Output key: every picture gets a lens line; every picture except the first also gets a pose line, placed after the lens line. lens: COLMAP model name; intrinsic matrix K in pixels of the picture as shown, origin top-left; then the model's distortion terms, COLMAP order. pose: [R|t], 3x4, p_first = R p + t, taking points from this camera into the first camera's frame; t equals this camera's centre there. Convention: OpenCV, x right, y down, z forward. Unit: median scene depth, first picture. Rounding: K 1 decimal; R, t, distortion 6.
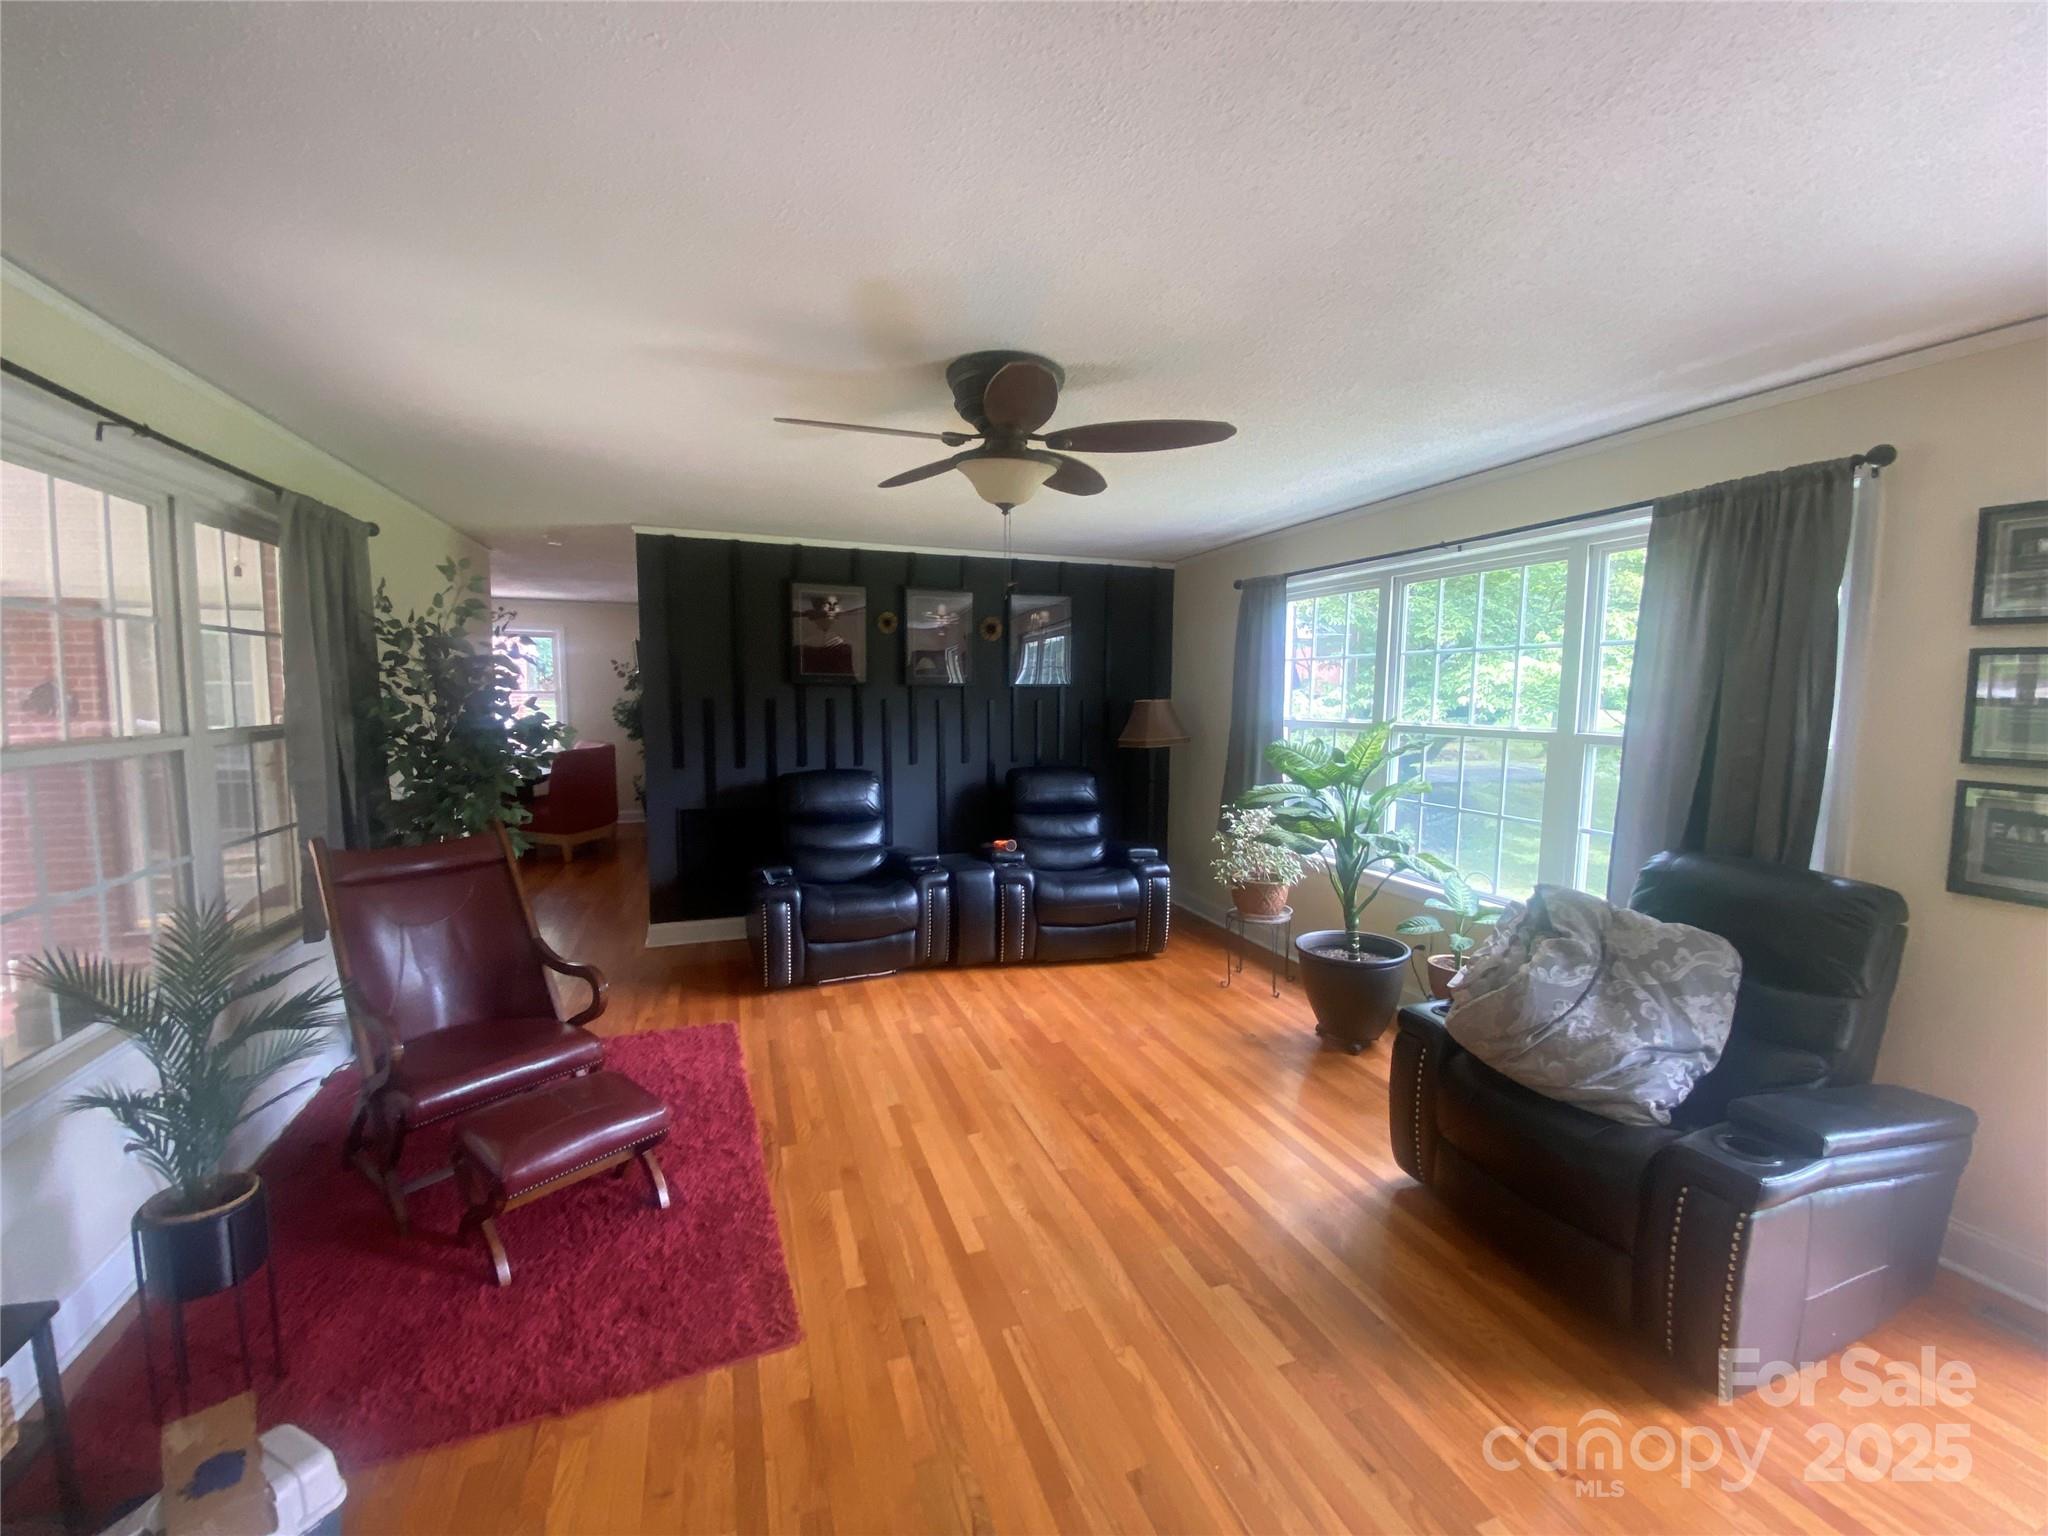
lens RADIAL K [[831.3, 0, 1024.0], [0, 831.3, 768.0], [0, 0, 1]] dist [-0.001037, -0.000118]
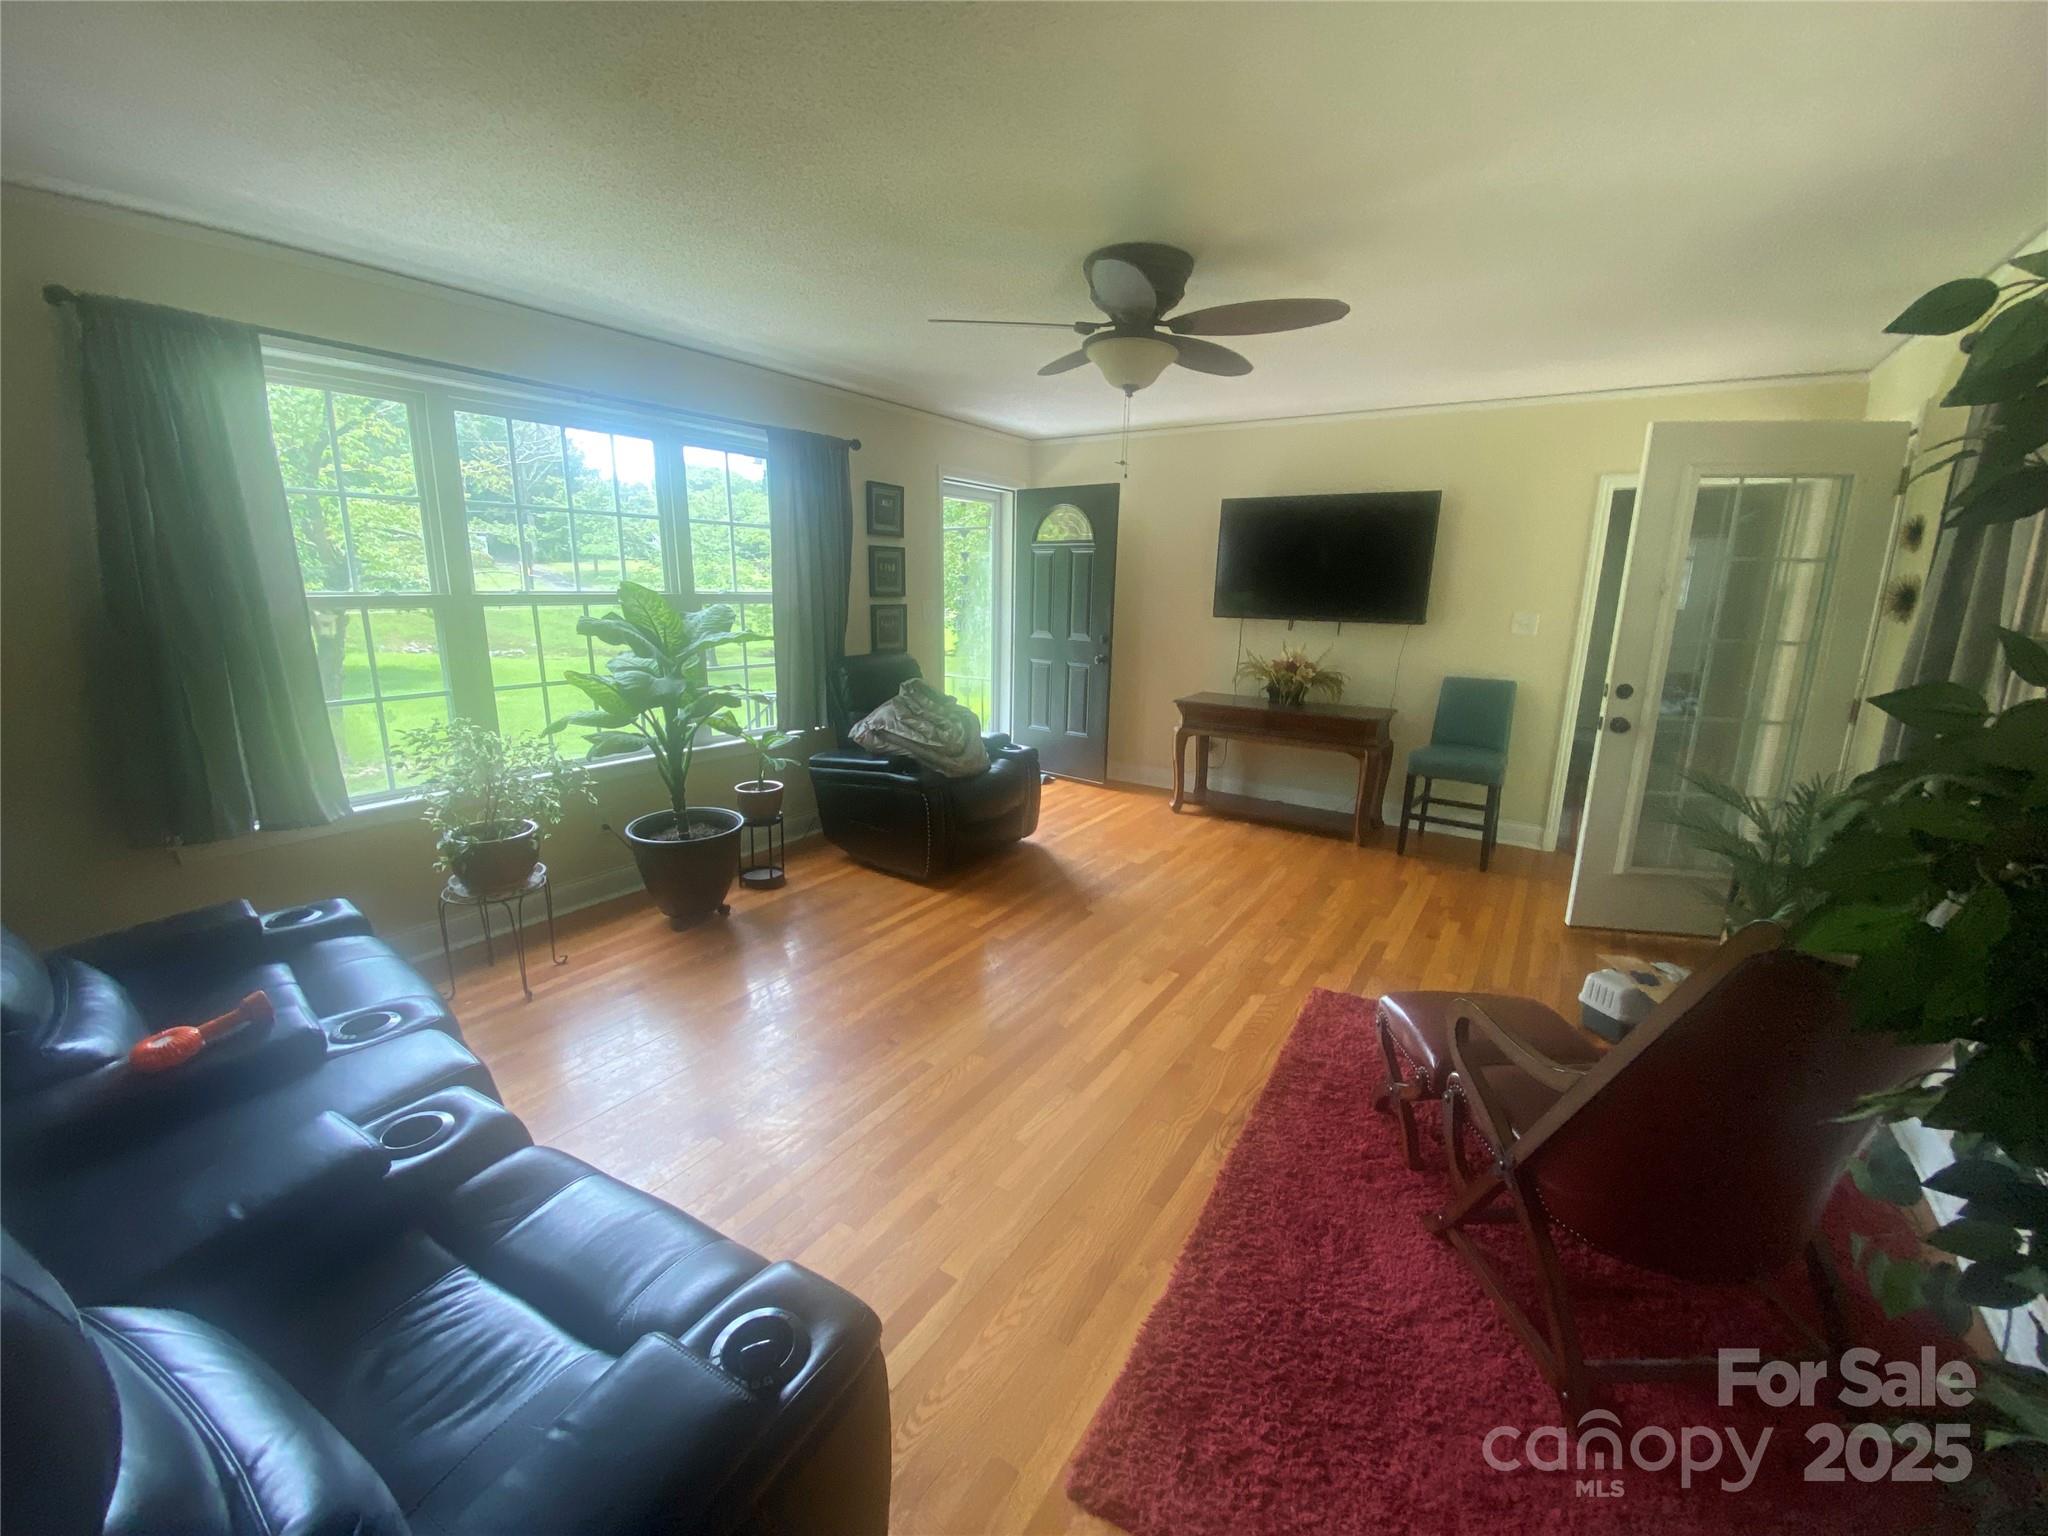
lens RADIAL K [[831.3, 0, 1024.0], [0, 831.3, 768.0], [0, 0, 1]] dist [-0.001037, -0.000118]
pose [[-0.602444, -0.198416, 0.773106, -0.833203], [0.050793, 0.957115, 0.285222, -0.152992], [-0.796543, 0.211099, -0.566530, 1.729777]]
